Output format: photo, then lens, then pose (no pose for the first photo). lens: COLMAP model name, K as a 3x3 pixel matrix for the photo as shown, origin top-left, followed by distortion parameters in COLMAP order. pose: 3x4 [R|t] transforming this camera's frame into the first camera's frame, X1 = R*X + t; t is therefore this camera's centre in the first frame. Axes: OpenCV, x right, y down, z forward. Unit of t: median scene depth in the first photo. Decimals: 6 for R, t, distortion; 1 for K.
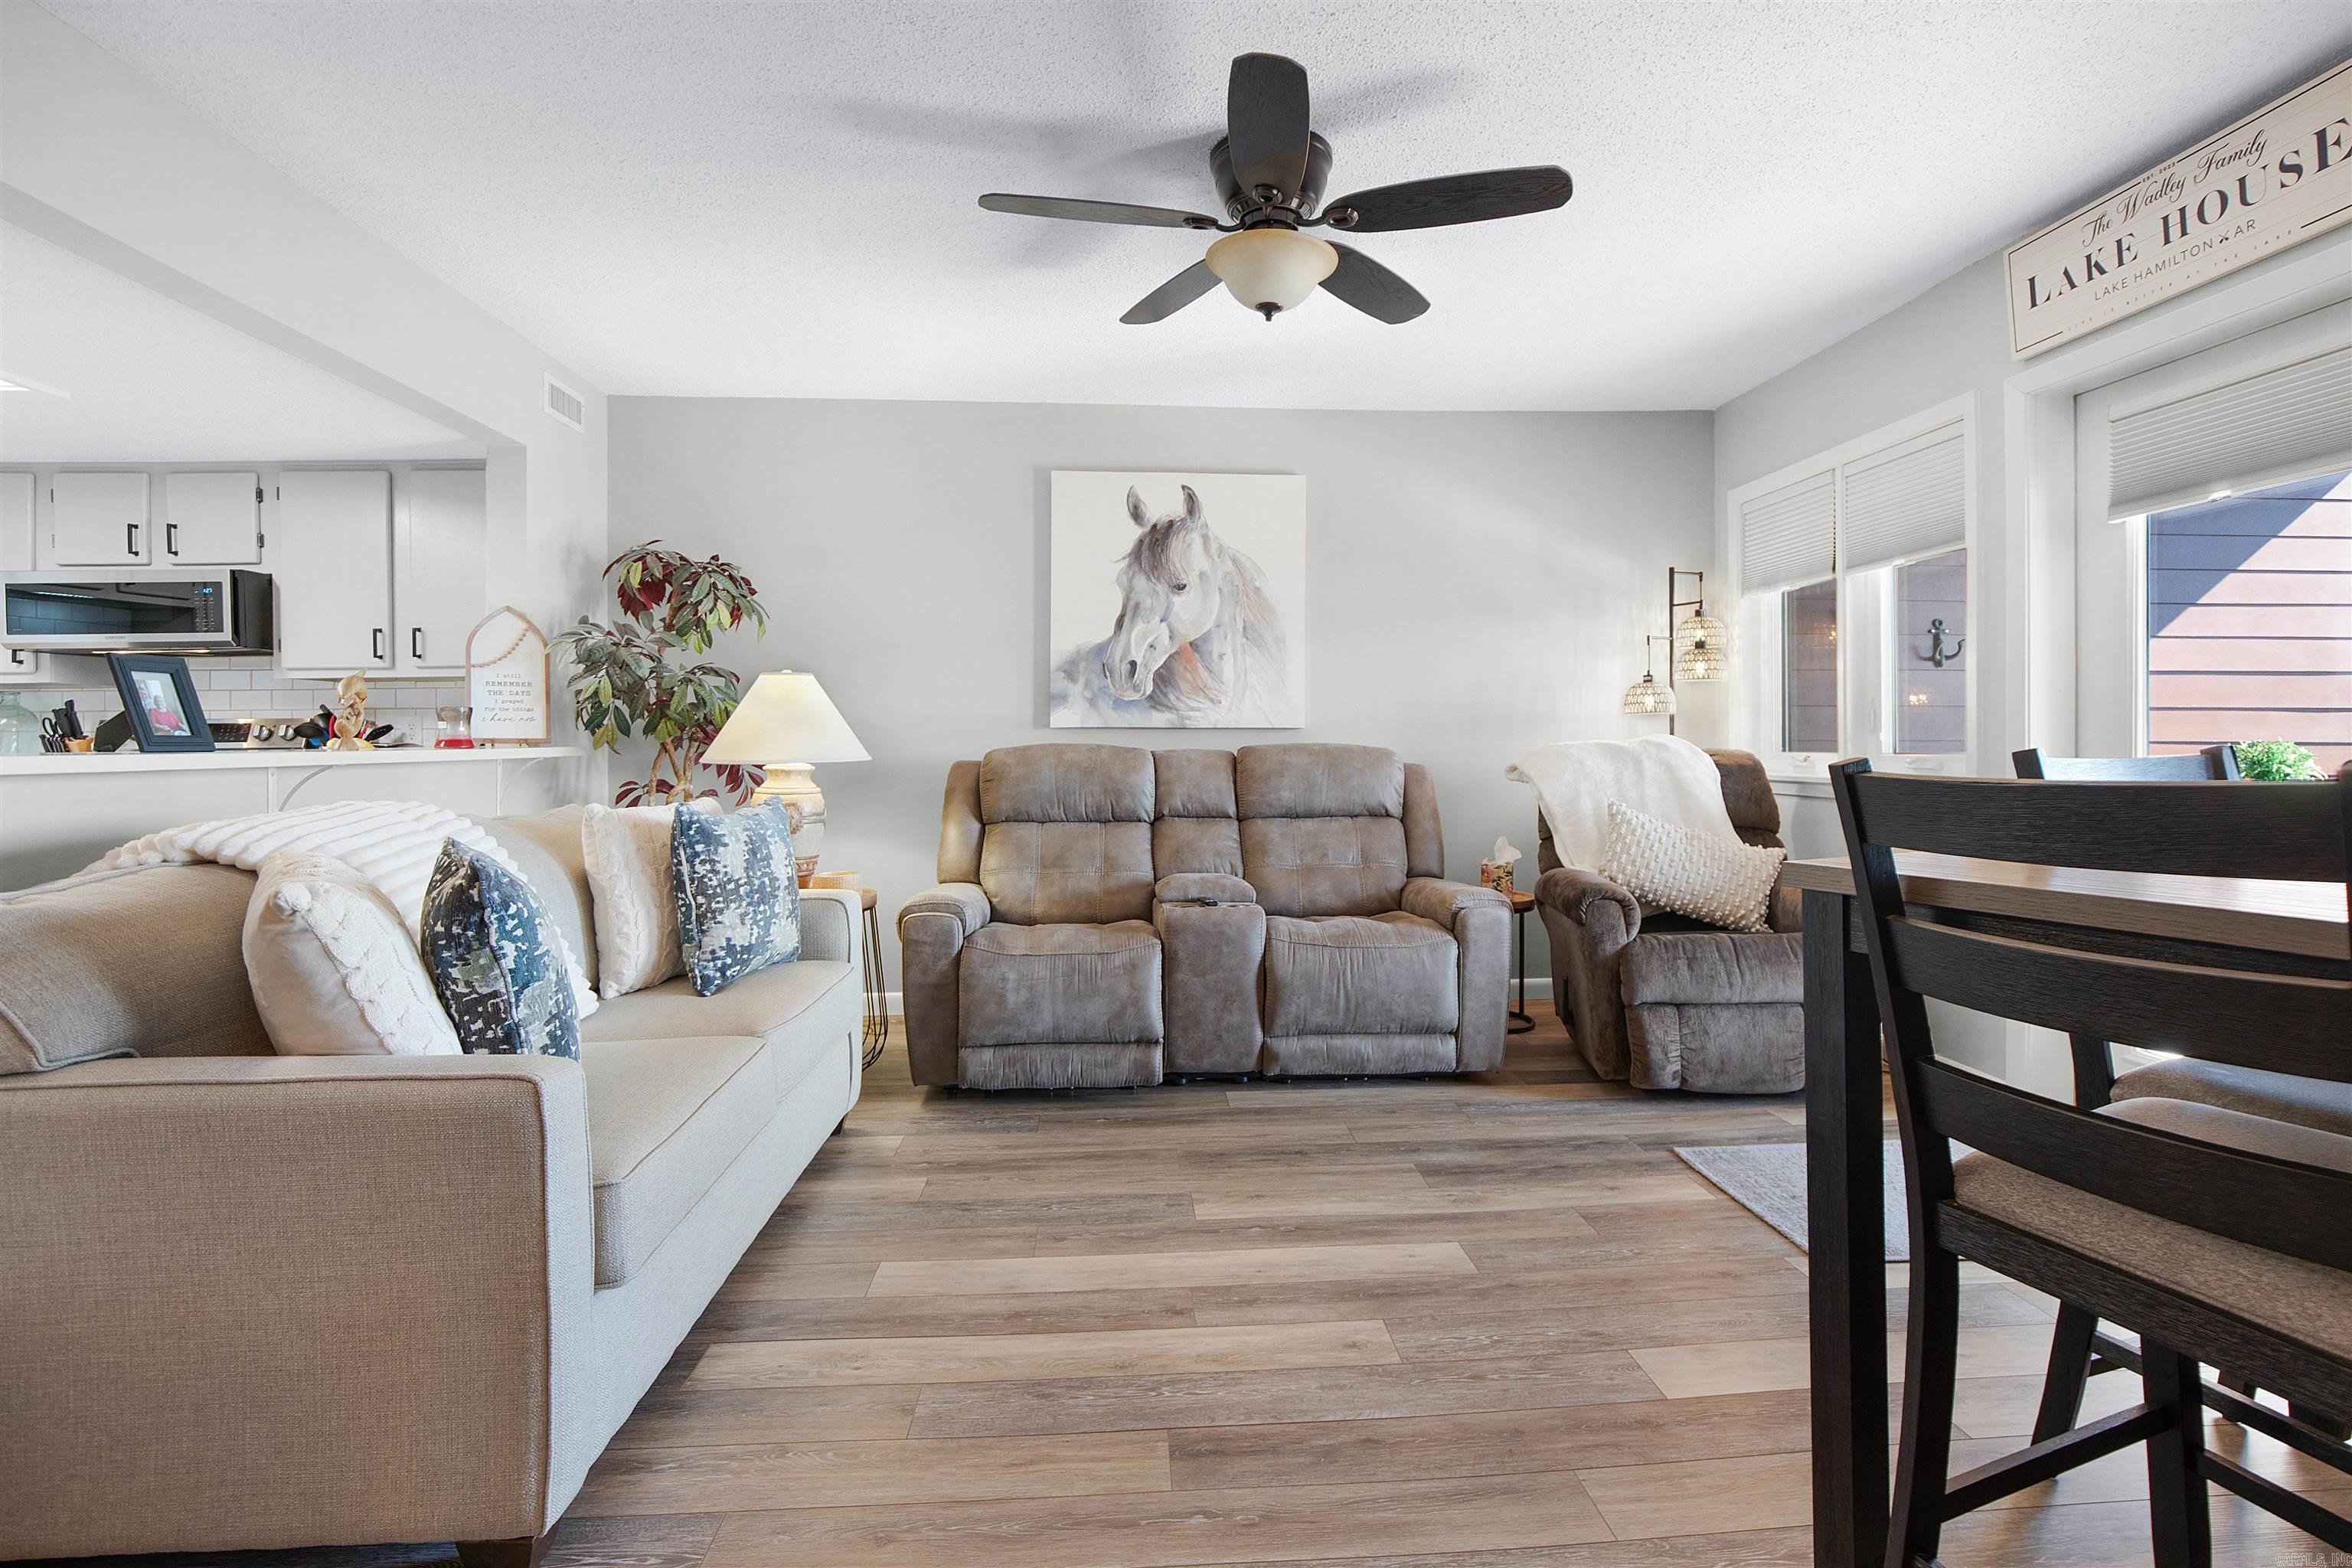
lens RADIAL K [[1119.0, 0, 1203.3], [0, 1119.0, 747.3], [0, 0, 1]] dist [-0.003537, 0.000821]
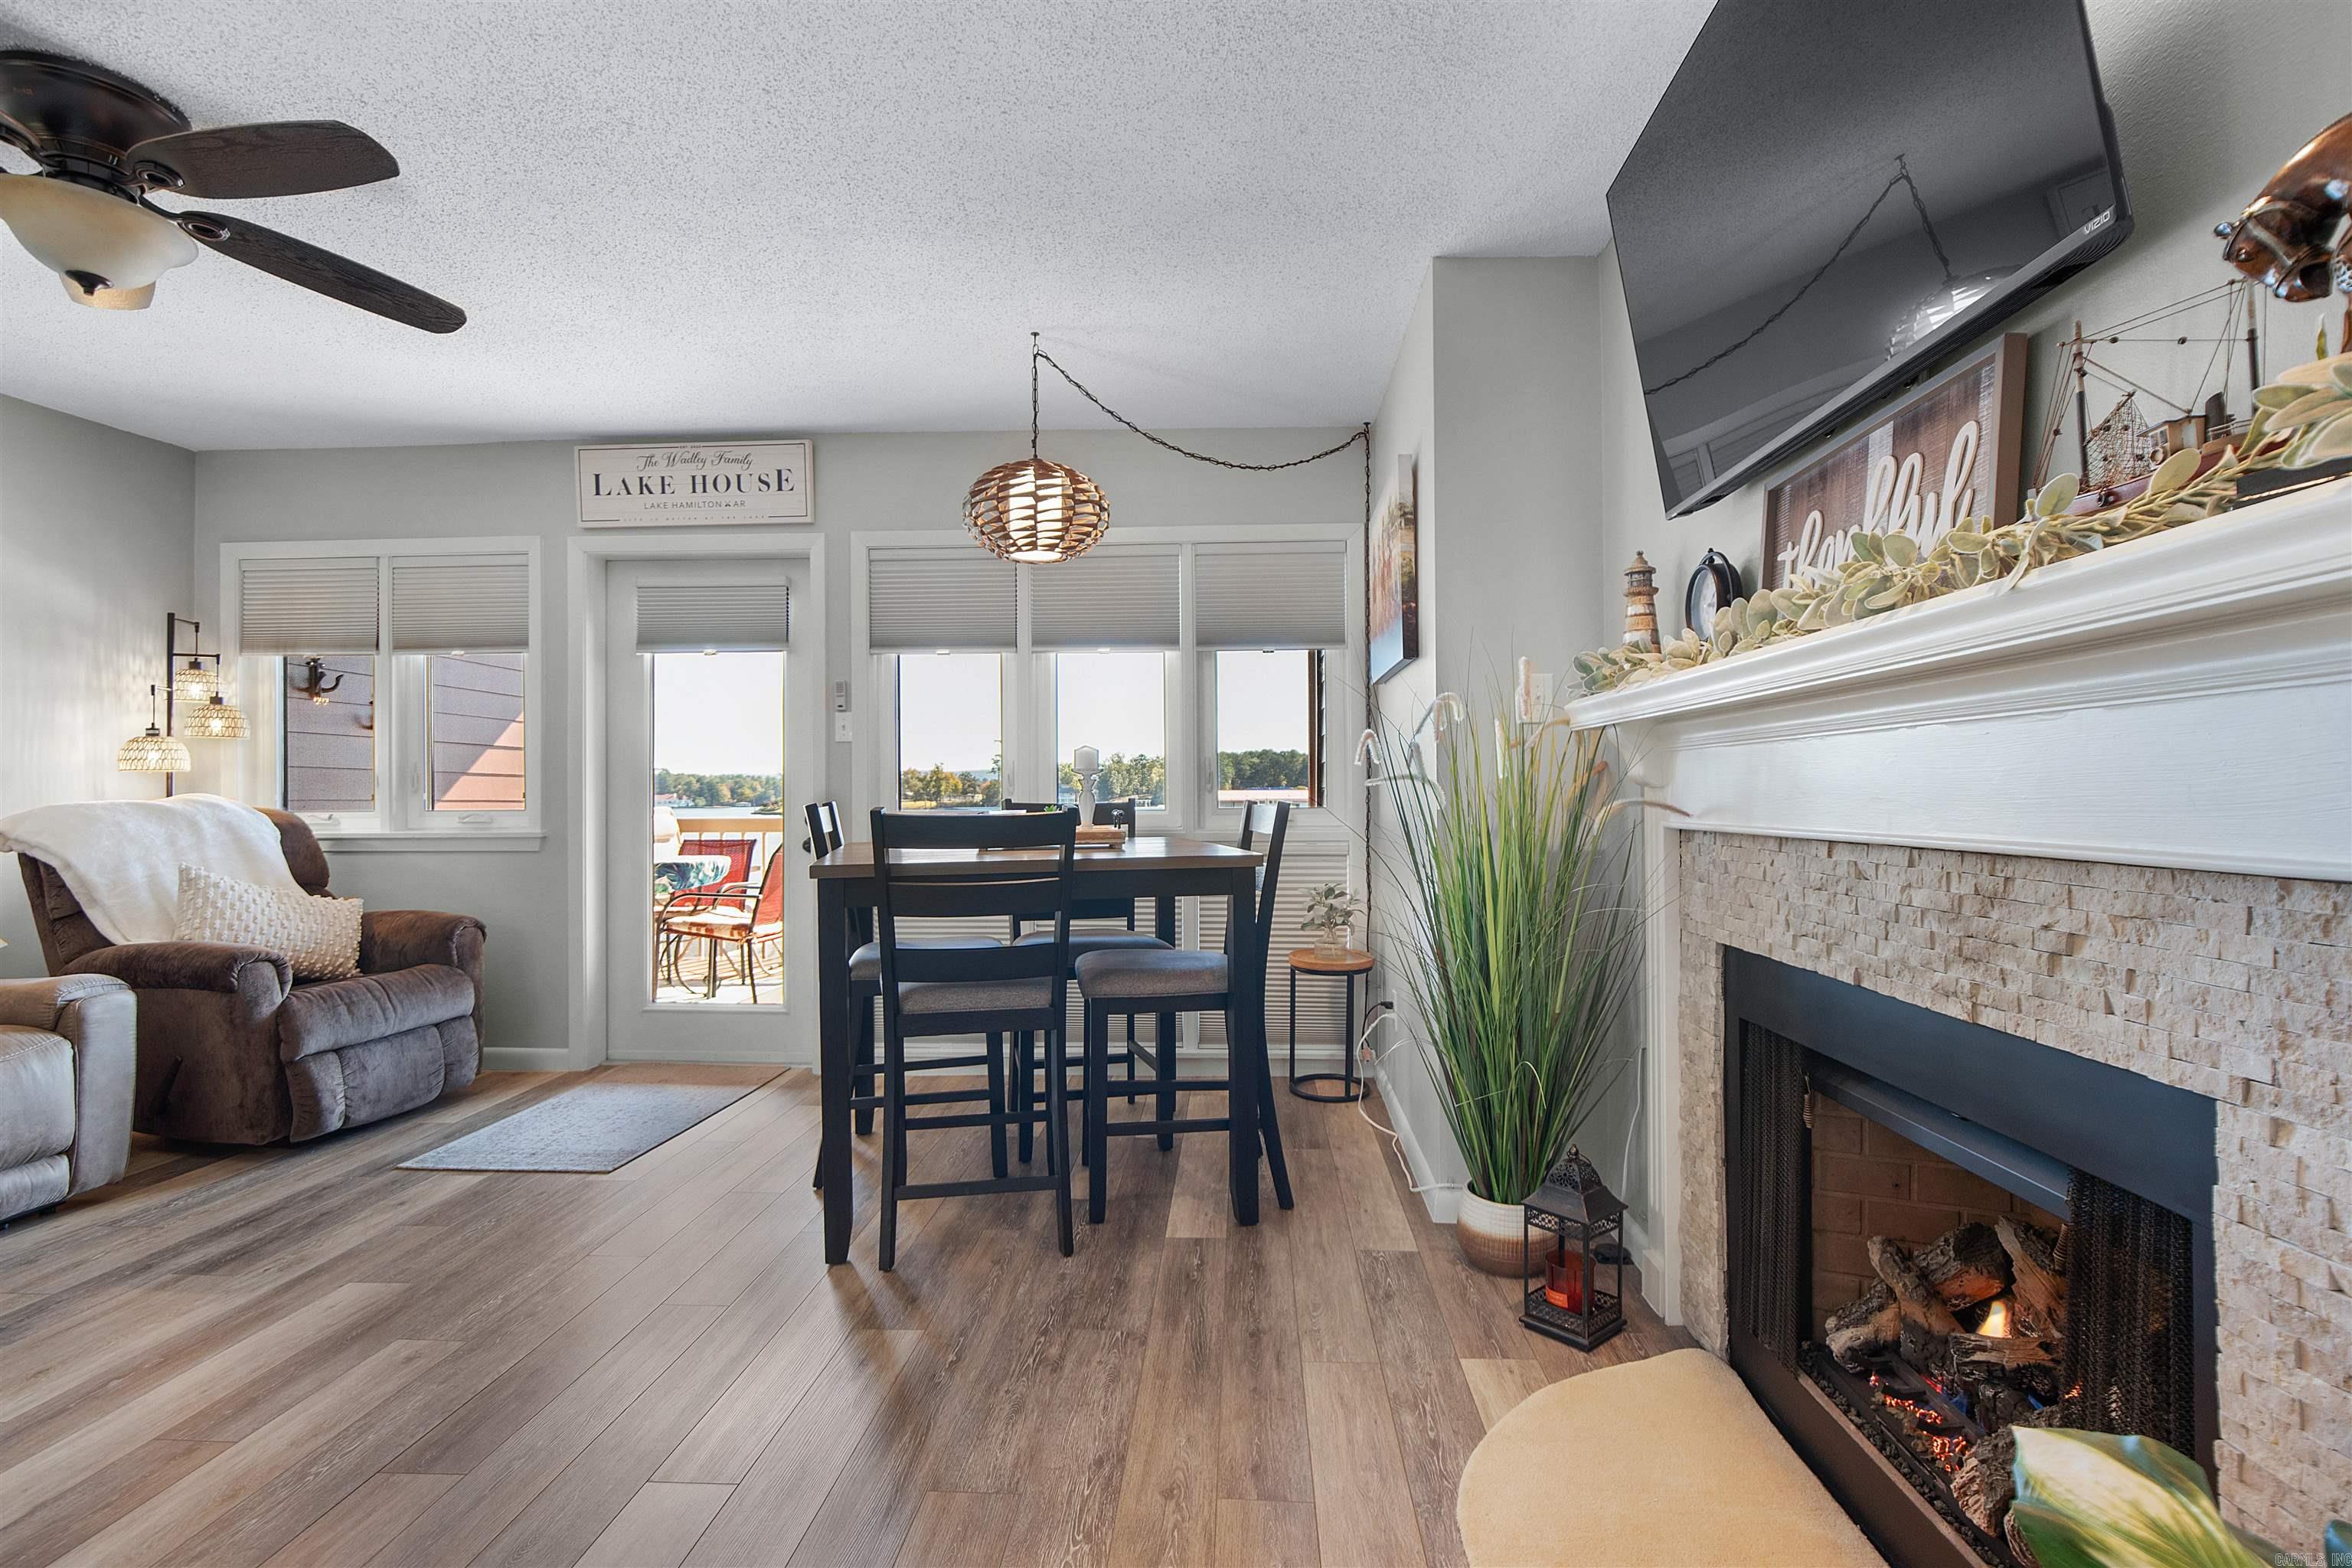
lens RADIAL K [[1099.8, 0, 1190.6], [0, 1099.8, 791.3], [0, 0, 1]] dist [-0.020584, 0.007244]
pose [[0.123573, 0.006218, 0.992316, -0.441388], [0.008063, 0.999941, -0.007270, 0.000251], [-0.992303, 0.008900, 0.123516, 0.063811]]
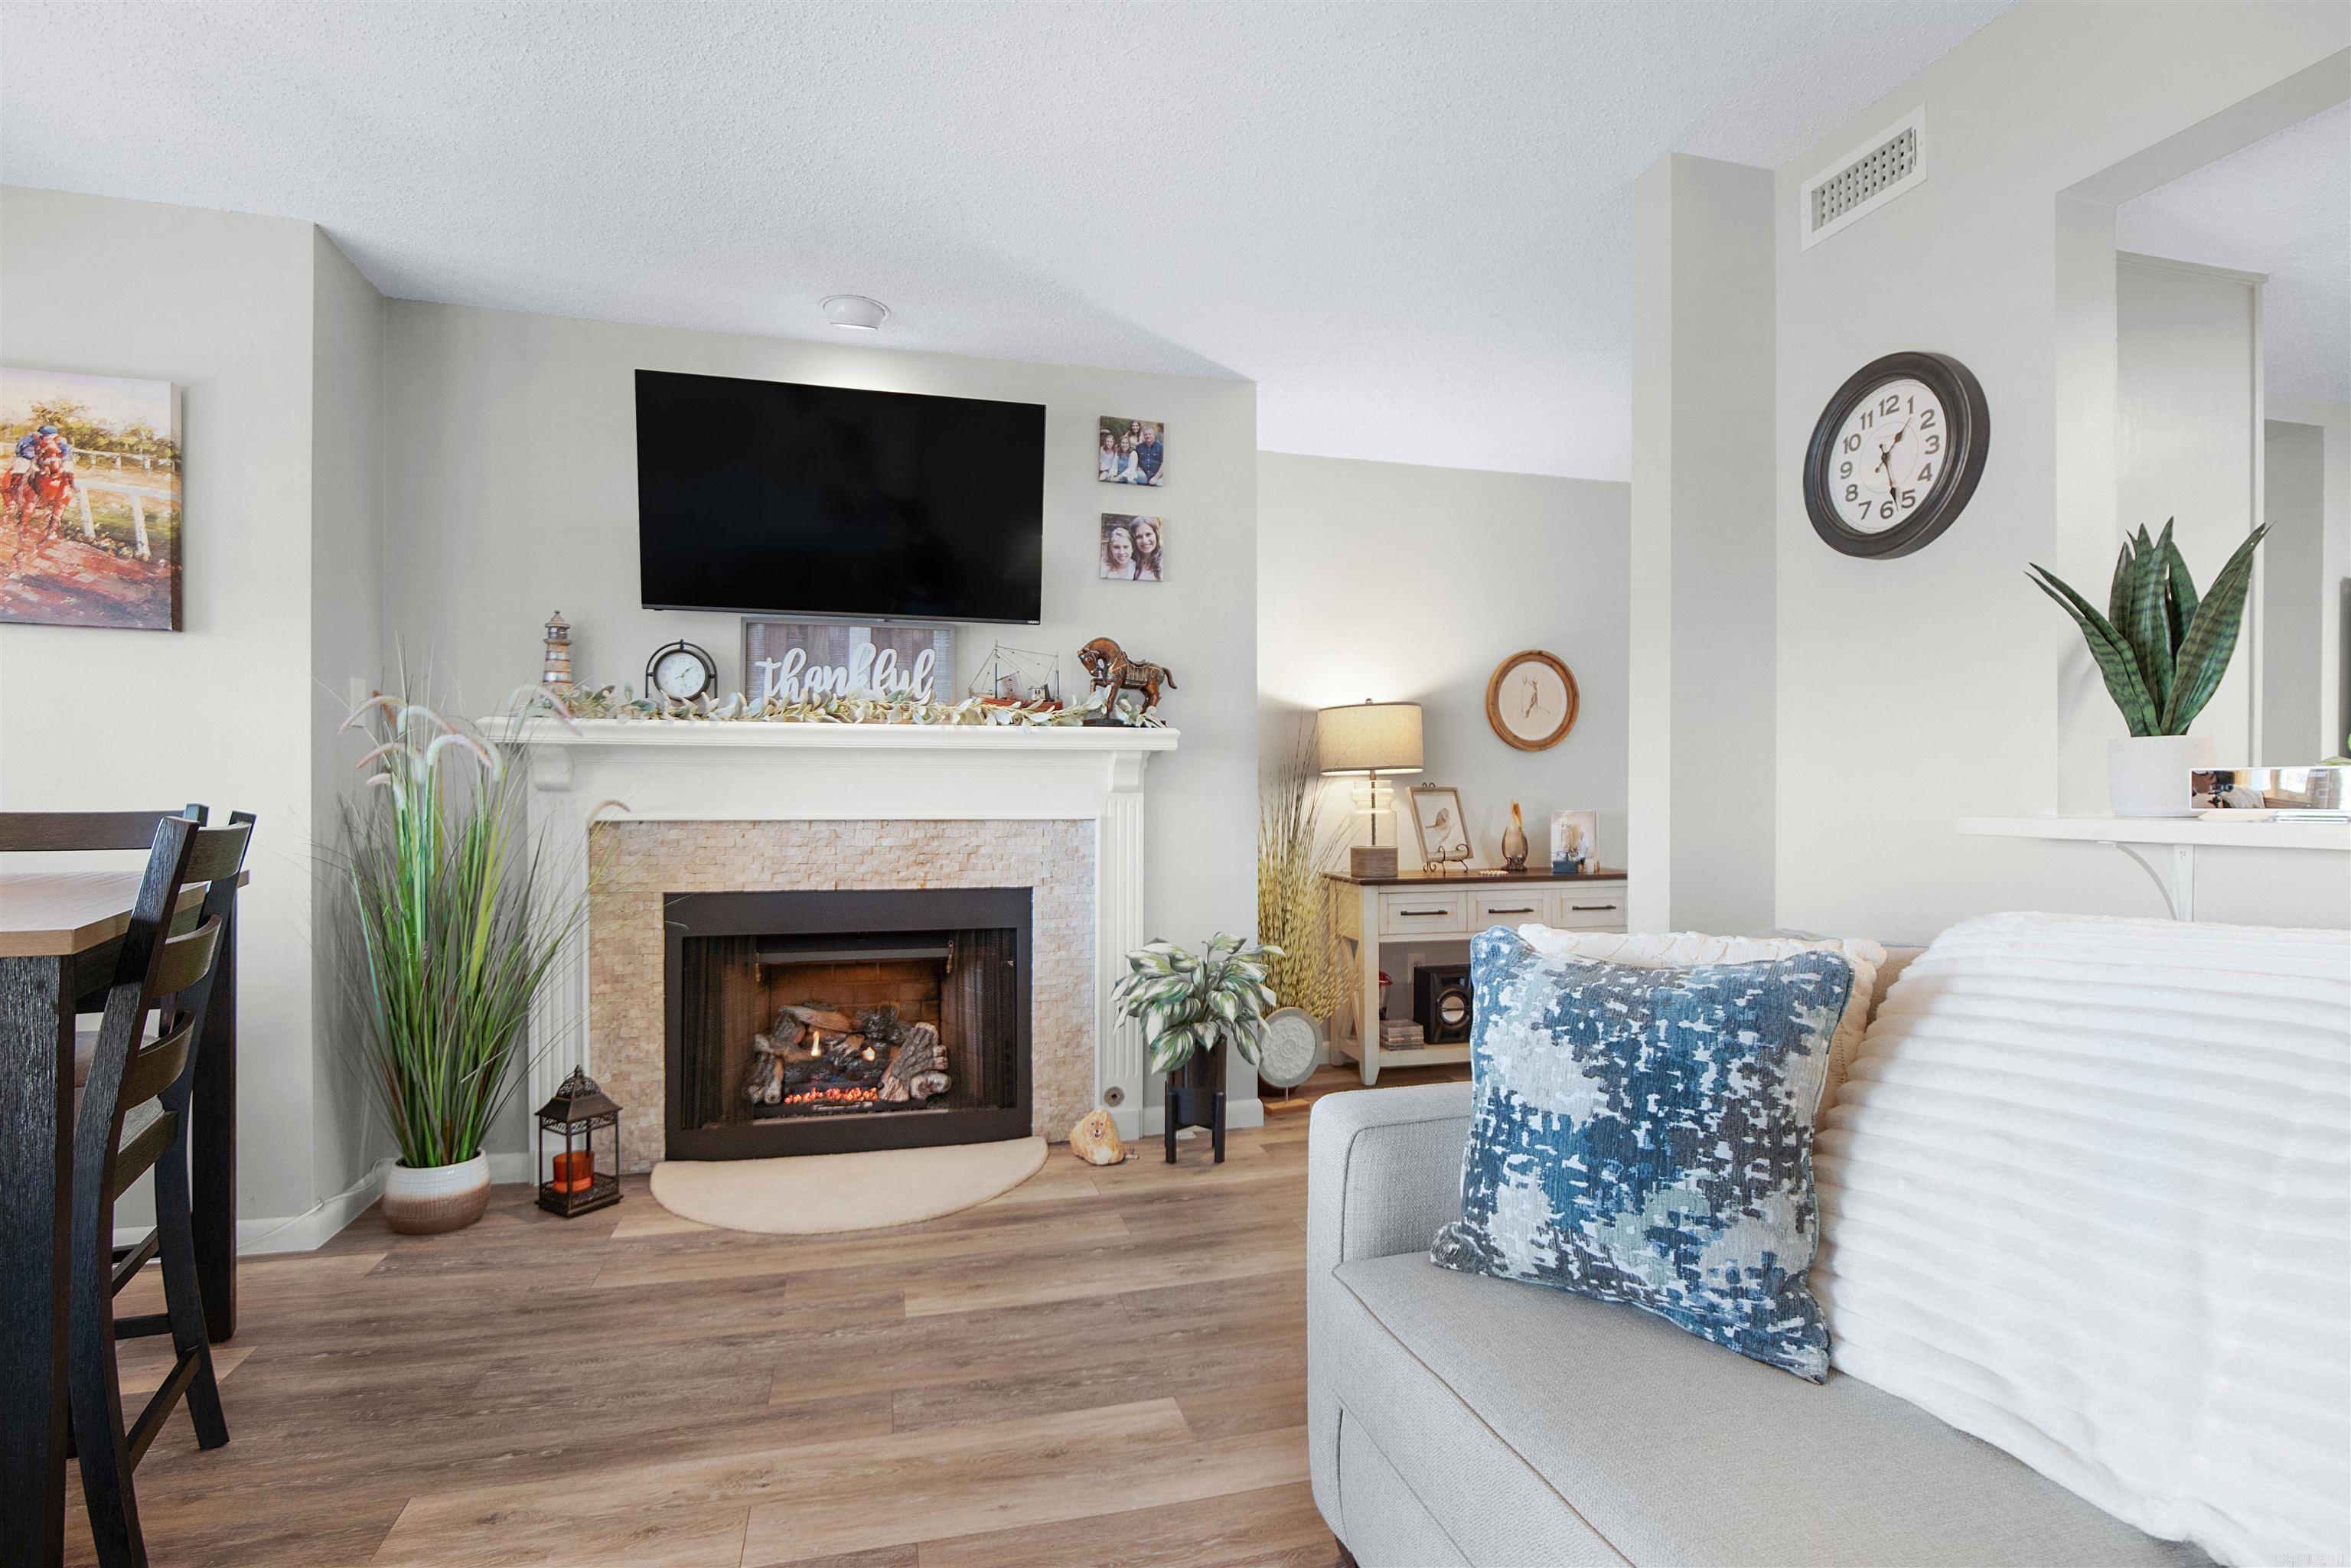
lens RADIAL K [[1140.3, 0, 1184.4], [0, 1140.3, 793.2], [0, 0, 1]] dist [-0.013203, 0.002177]
pose [[-0.982117, -0.000006, -0.188272, -0.092740], [-0.001134, 0.999982, 0.005884, -0.008167], [0.188269, 0.005992, -0.982099, 0.805142]]
